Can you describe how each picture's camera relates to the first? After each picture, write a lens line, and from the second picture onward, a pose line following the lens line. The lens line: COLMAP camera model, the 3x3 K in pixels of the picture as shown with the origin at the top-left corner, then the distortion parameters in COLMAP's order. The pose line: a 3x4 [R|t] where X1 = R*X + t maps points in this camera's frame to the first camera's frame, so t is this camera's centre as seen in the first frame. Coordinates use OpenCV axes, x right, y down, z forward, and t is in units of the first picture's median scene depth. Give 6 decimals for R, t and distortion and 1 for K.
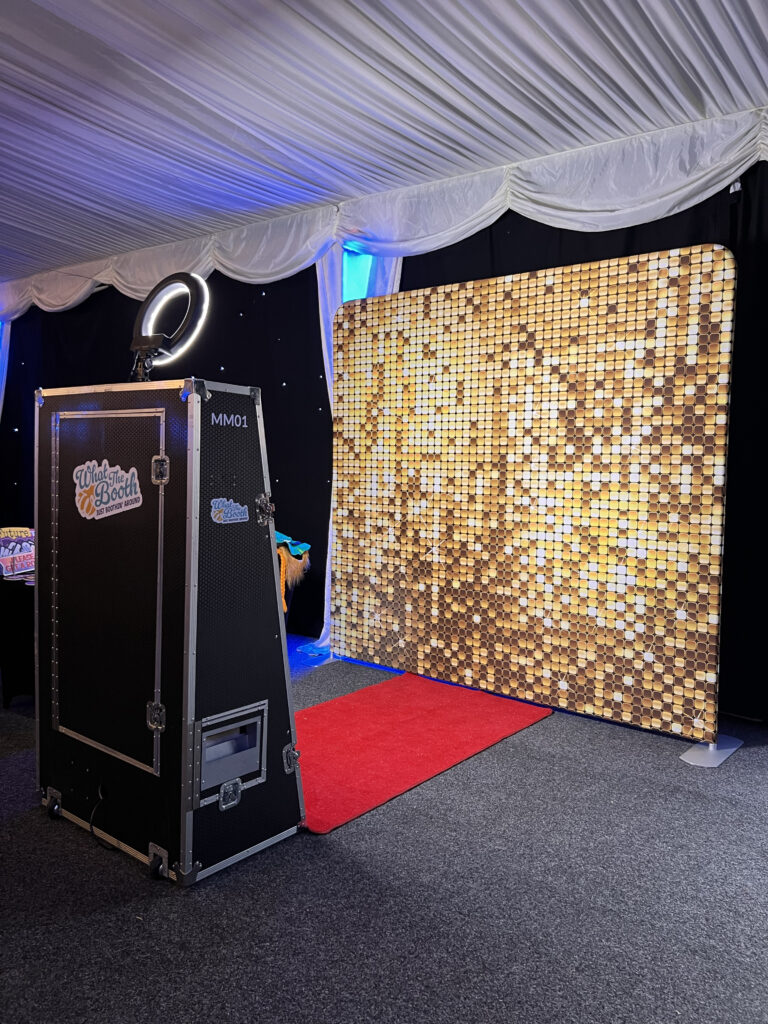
lens RADIAL K [[763.0, 0, 384.6], [0, 763.0, 512.4], [0, 0, 1]] dist [0.008324, -0.007346]
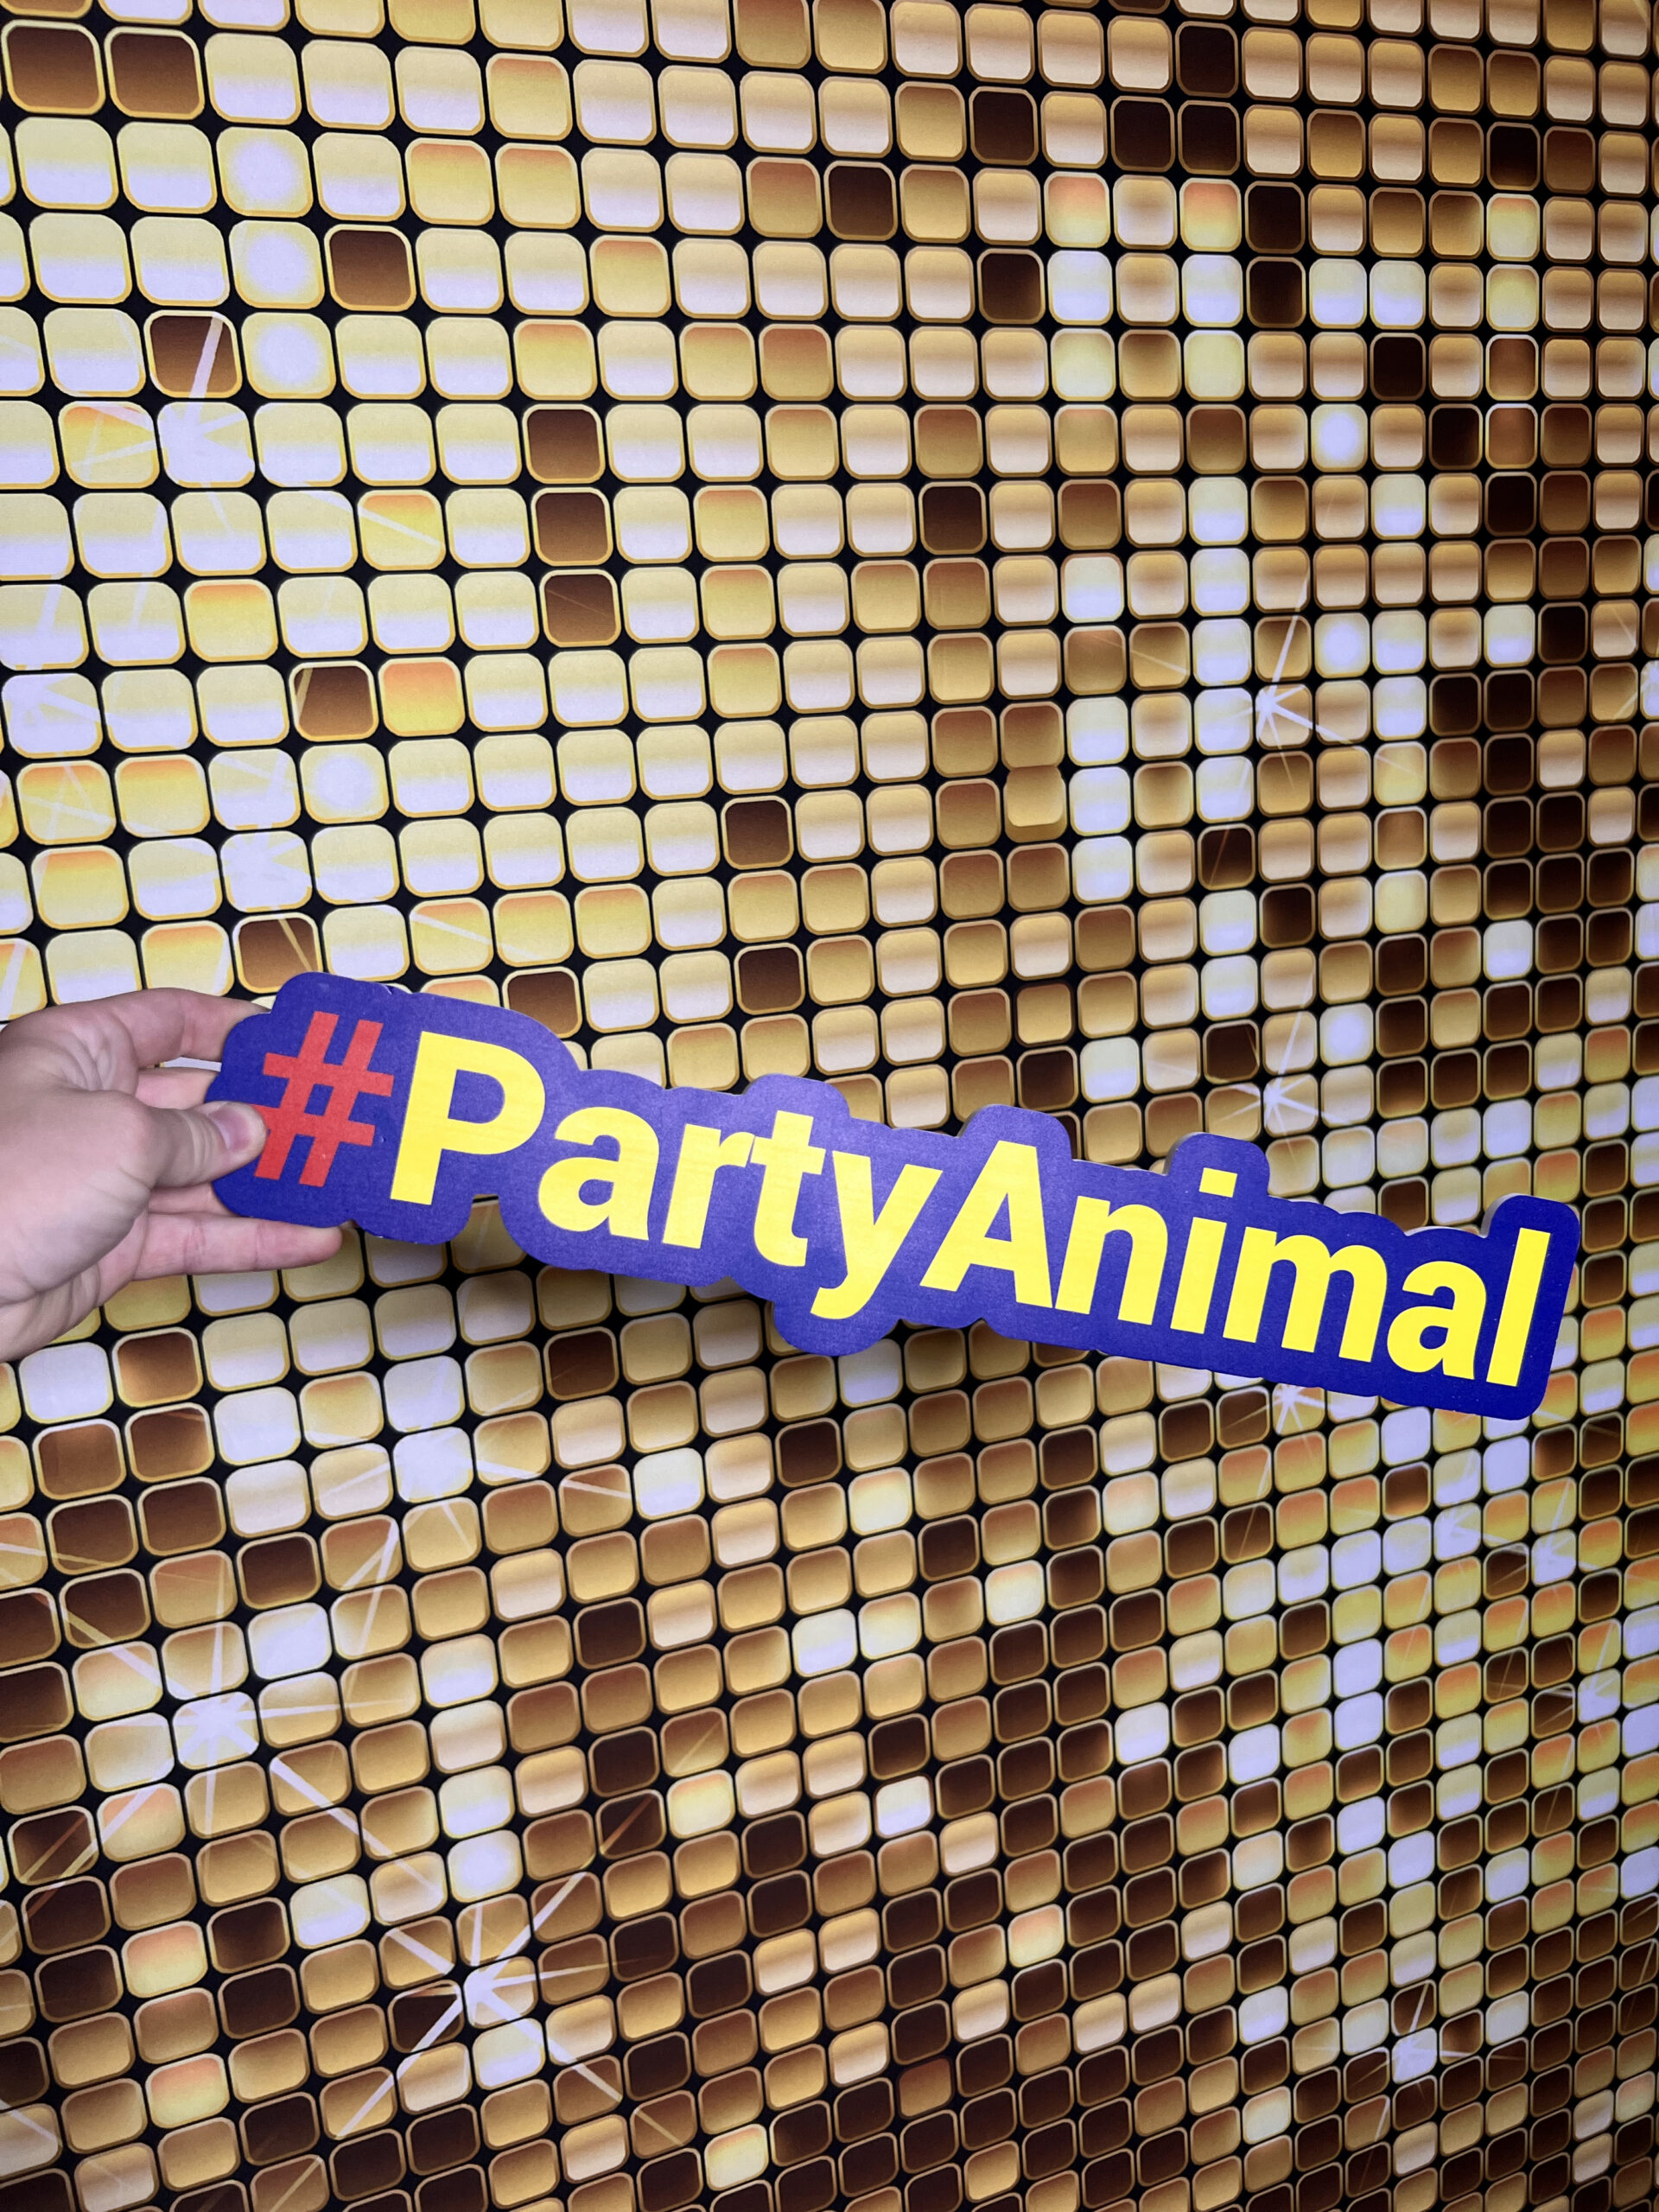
lens RADIAL K [[1648.2, 0, 829.5], [0, 1648.2, 1102.9], [0, 0, 1]] dist [0.008324, -0.007346]
pose [[0.506055, -0.207073, 0.837275, -0.088625], [0.142531, 0.977483, 0.155602, -0.114430], [-0.850643, 0.040594, 0.524175, 0.888701]]
